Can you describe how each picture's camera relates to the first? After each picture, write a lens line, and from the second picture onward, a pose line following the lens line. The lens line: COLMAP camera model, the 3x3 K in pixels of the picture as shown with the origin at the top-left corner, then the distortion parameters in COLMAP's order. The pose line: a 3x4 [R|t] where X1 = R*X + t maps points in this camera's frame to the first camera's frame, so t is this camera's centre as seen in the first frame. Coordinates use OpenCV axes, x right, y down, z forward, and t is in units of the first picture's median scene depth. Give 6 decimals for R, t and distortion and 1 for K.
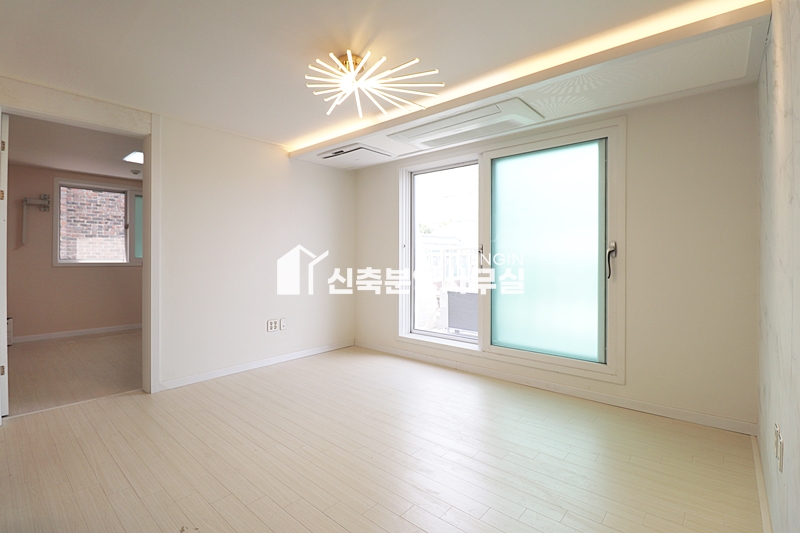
lens RADIAL K [[370.9, 0, 403.4], [0, 370.9, 263.4], [0, 0, 1]] dist [-0.022538, -0.003374]
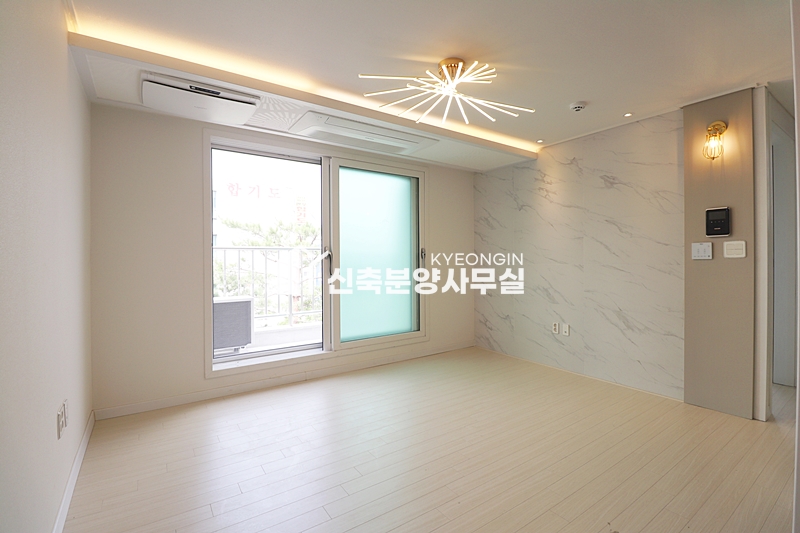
lens RADIAL K [[370.9, 0, 403.4], [0, 370.9, 261.3], [0, 0, 1]] dist [-0.022538, -0.003374]
pose [[0.236231, -0.008991, 0.971655, -0.750933], [0.024319, 0.999699, 0.003338, -0.008682], [-0.971393, 0.022841, 0.236379, 0.581736]]
